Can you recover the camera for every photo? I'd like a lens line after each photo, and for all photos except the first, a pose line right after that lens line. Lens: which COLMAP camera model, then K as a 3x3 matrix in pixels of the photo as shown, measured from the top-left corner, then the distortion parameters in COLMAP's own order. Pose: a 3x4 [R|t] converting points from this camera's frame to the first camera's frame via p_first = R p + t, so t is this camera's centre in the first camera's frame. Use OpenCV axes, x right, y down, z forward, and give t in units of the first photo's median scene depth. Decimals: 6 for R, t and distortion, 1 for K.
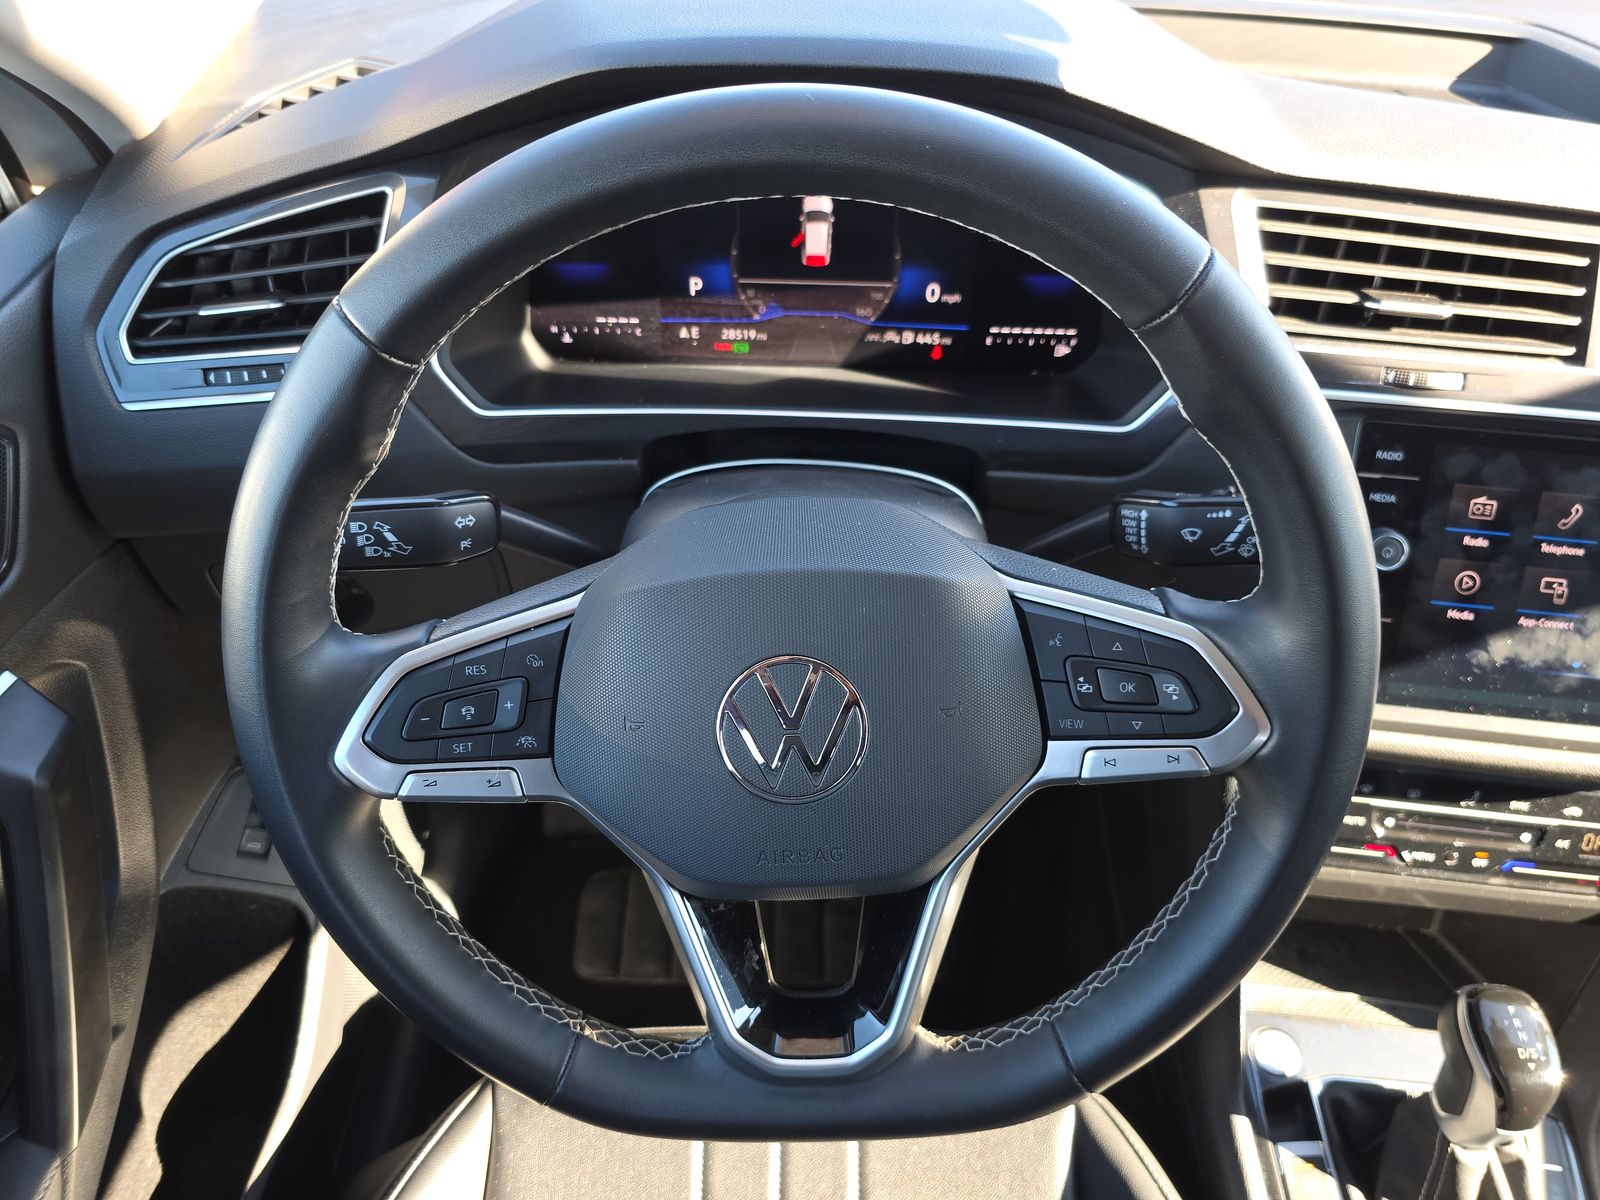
lens RADIAL K [[1091.3, 0, 800.0], [0, 1091.3, 600.0], [0, 0, 1]] dist [-0.002352, -0.003010]
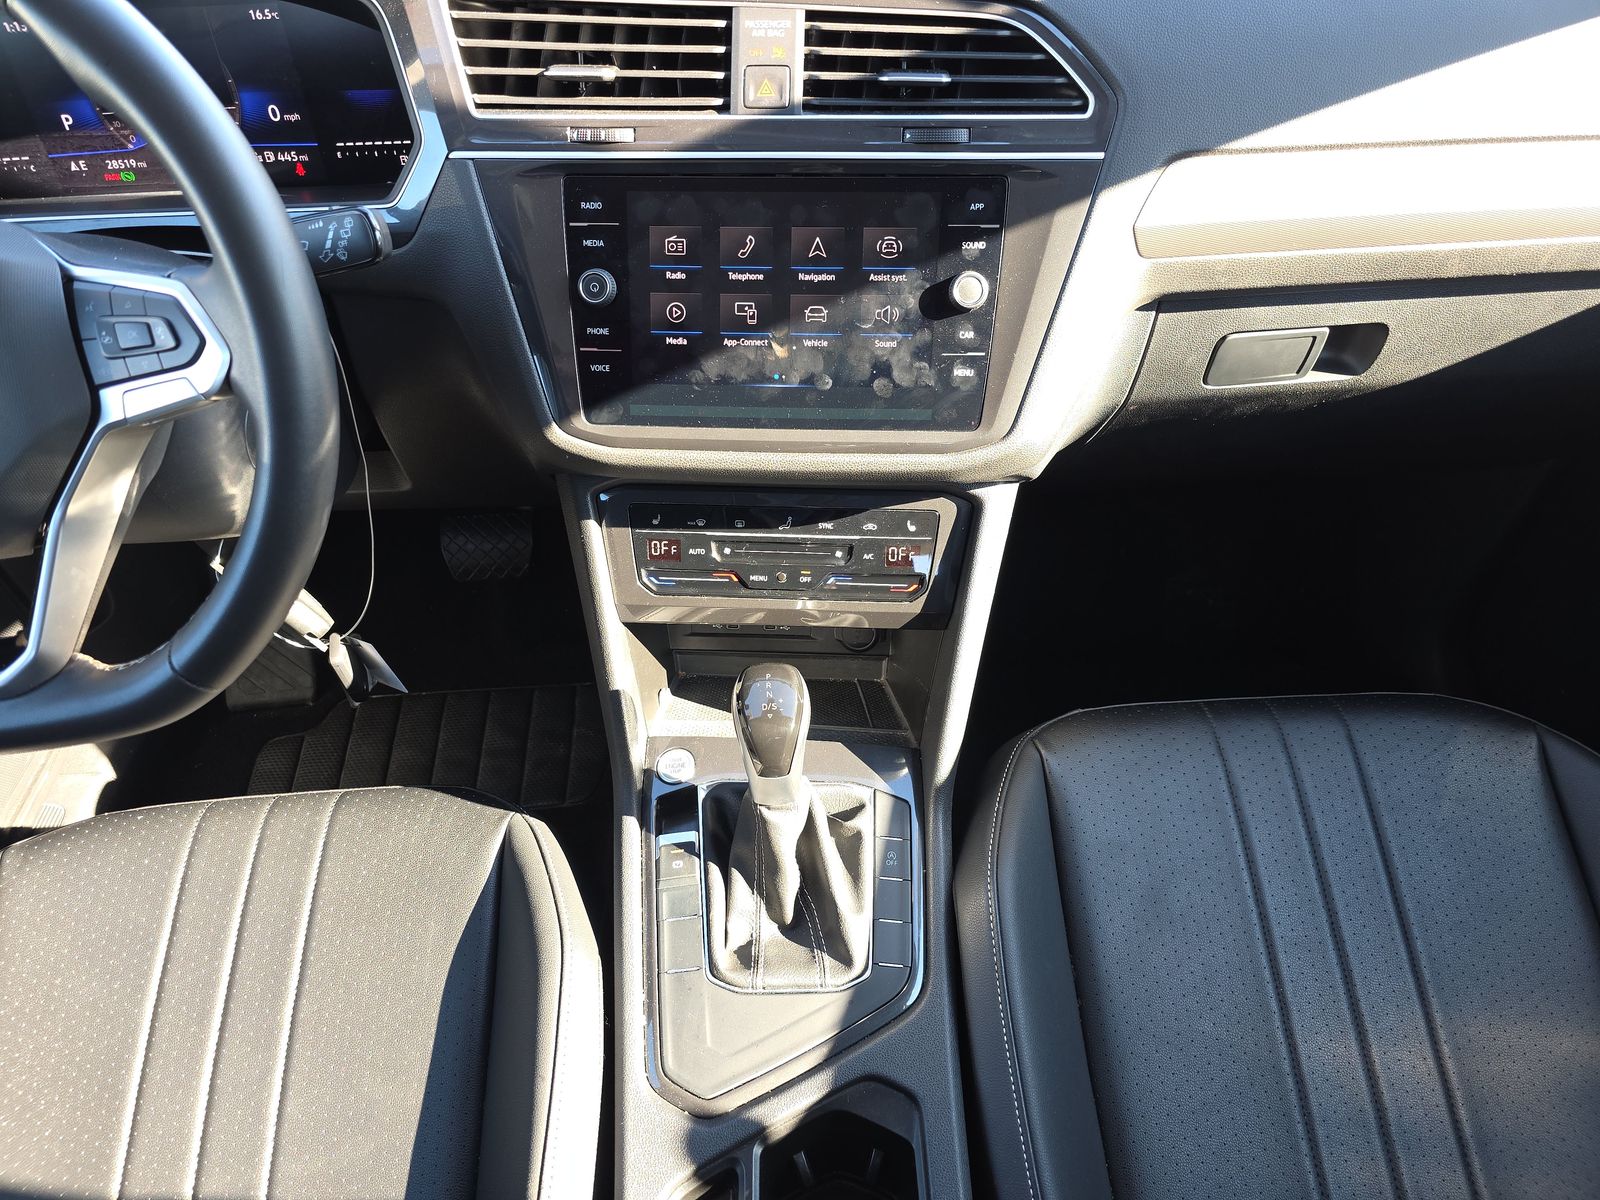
lens RADIAL K [[1074.7, 0, 800.0], [0, 1074.7, 600.0], [0, 0, 1]] dist [0.005924, -0.020533]
pose [[0.997682, -0.068053, 0.000559, 0.649992], [0.068027, 0.997479, 0.020192, 0.252062], [-0.001932, -0.020107, 0.999796, -0.153559]]
